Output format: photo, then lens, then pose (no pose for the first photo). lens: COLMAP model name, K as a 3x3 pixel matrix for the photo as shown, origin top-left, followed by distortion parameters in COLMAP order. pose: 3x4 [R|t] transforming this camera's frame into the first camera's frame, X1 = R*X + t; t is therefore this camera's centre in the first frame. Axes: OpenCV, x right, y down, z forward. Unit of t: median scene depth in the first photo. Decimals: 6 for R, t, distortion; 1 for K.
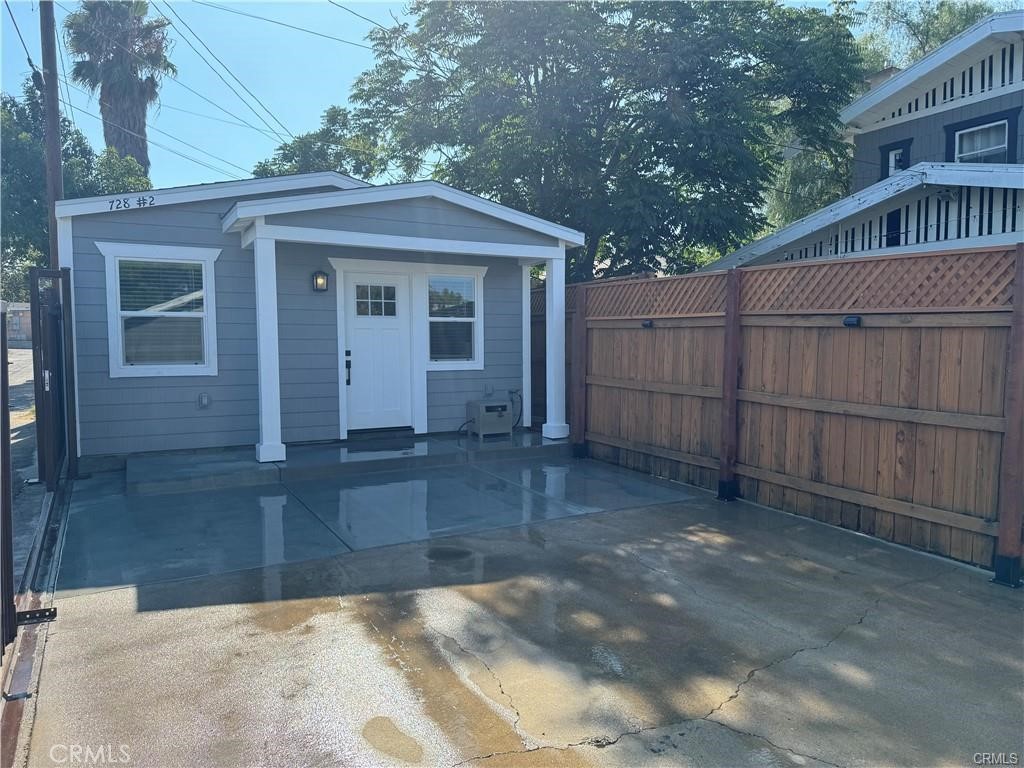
lens RADIAL K [[714.1, 0, 485.4], [0, 714.1, 388.1], [0, 0, 1]] dist [0.035934, -0.032939]
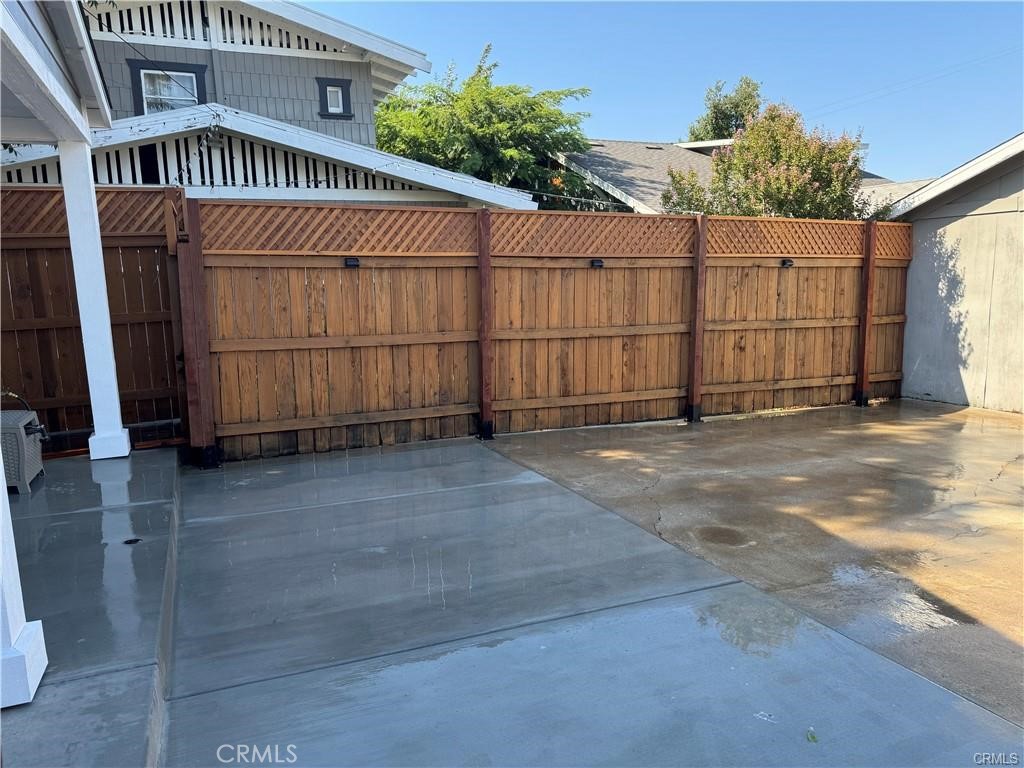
lens RADIAL K [[714.1, 0, 509.7], [0, 714.1, 394.9], [0, 0, 1]] dist [0.035934, -0.032939]
pose [[0.077958, -0.164411, 0.983306, -0.616940], [0.087877, 0.983602, 0.157493, -0.059710], [-0.993076, 0.074132, 0.091127, 0.823543]]
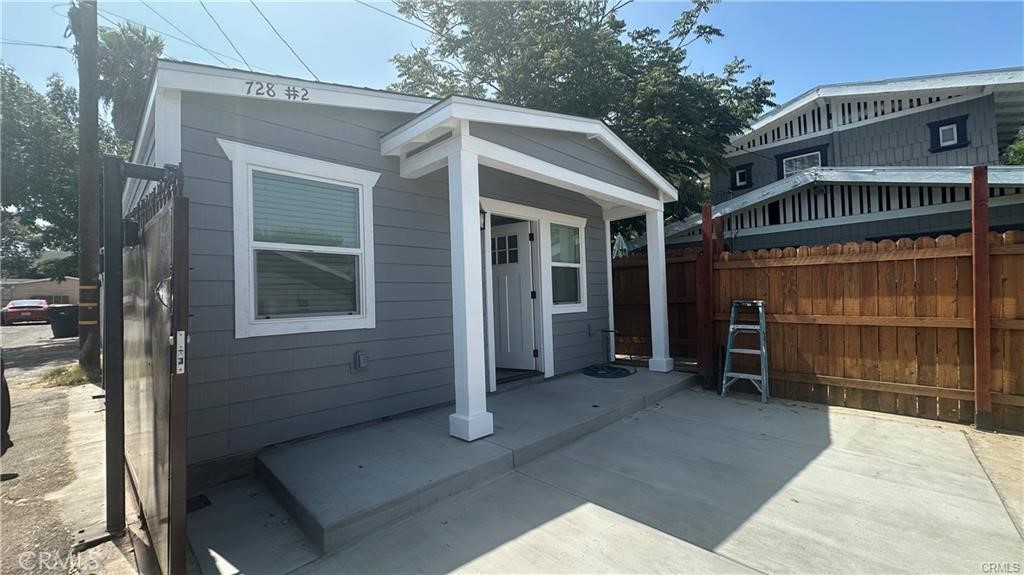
lens RADIAL K [[407.5, 0, 506.8], [0, 407.5, 287.8], [0, 0, 1]] dist [-0.001977, -0.000364]
pose [[0.951263, -0.015296, 0.308002, -0.440469], [0.042785, 0.995656, -0.082697, -0.022114], [-0.305400, 0.091844, 0.947785, 0.618962]]
